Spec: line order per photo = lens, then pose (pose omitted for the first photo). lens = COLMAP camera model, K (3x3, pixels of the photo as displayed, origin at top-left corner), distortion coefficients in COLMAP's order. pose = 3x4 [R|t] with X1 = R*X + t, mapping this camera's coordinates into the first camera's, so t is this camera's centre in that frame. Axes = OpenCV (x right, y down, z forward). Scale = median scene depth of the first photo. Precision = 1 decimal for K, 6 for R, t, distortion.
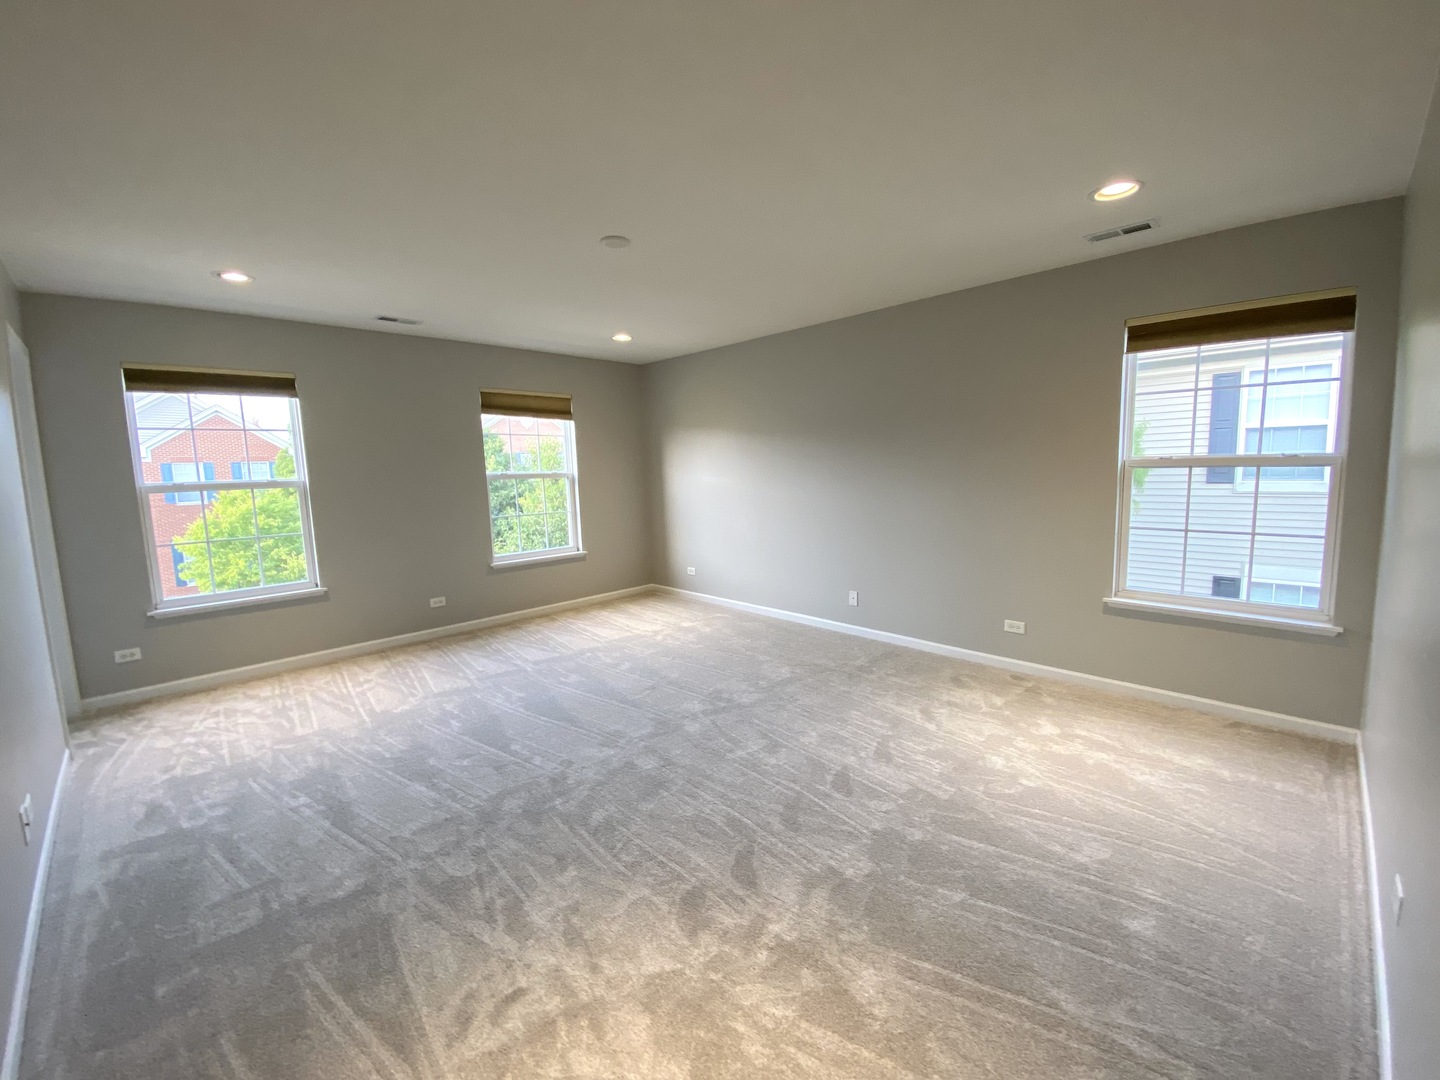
lens RADIAL K [[581.7, 0, 723.1], [0, 581.7, 541.9], [0, 0, 1]] dist [0.010982, -0.012844]
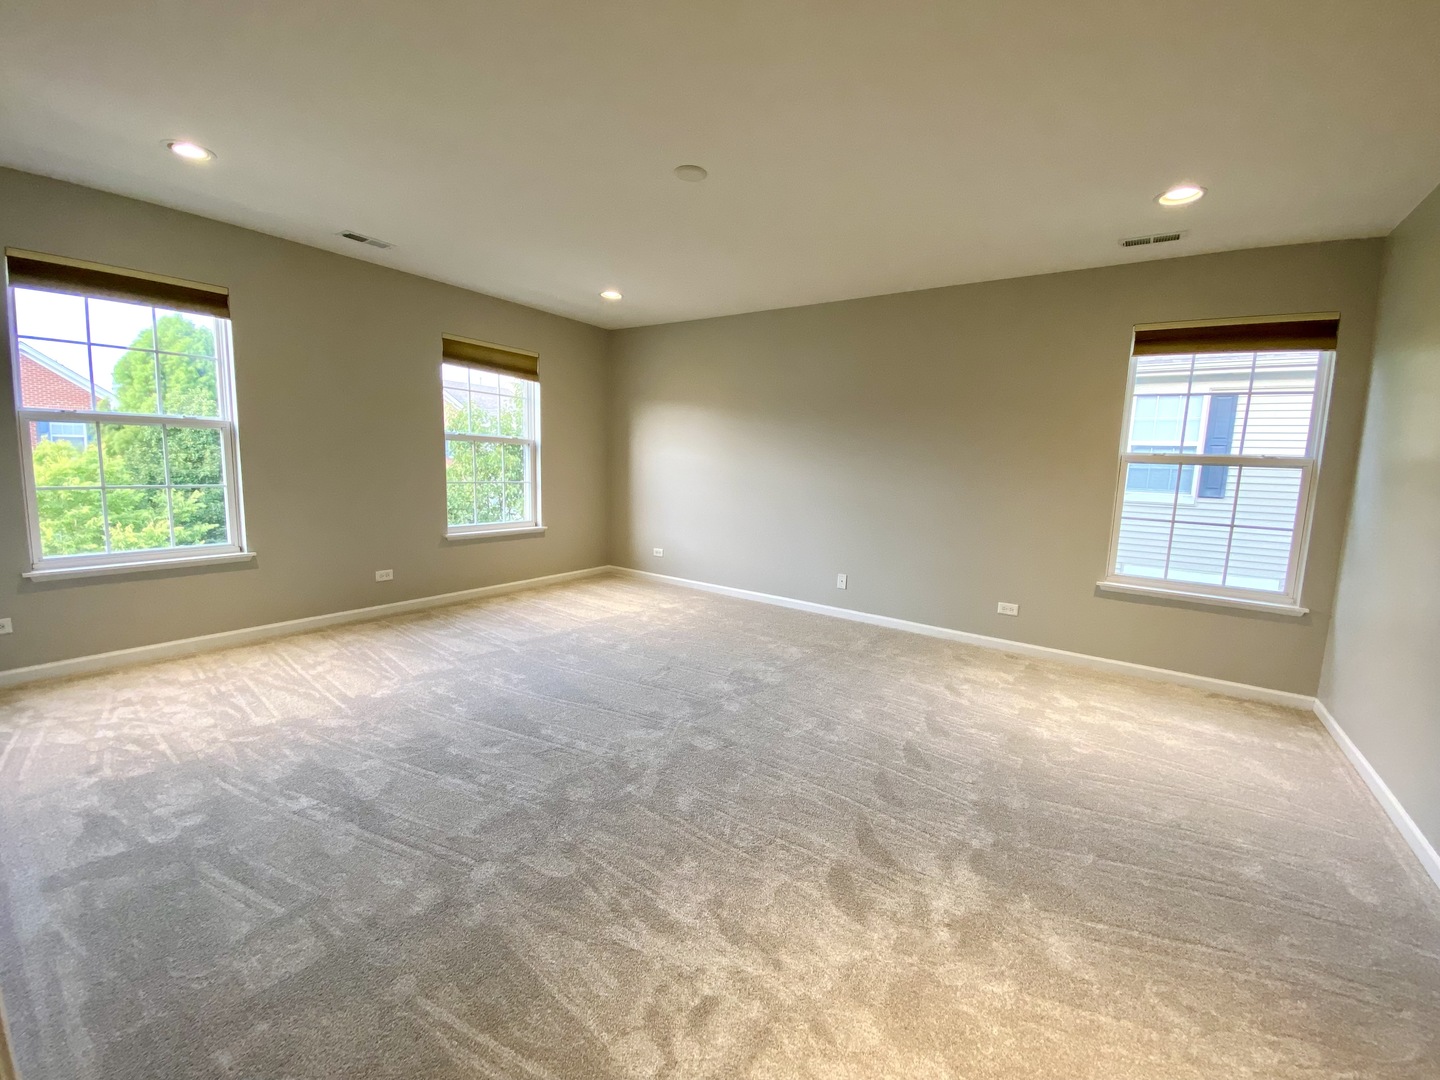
lens RADIAL K [[581.7, 0, 720.9], [0, 581.7, 540.3], [0, 0, 1]] dist [0.010982, -0.012844]
pose [[0.980433, 0.037173, 0.193310, -0.291100], [-0.038201, 0.999269, 0.001593, 0.053638], [-0.193110, -0.008946, 0.981136, 0.092230]]
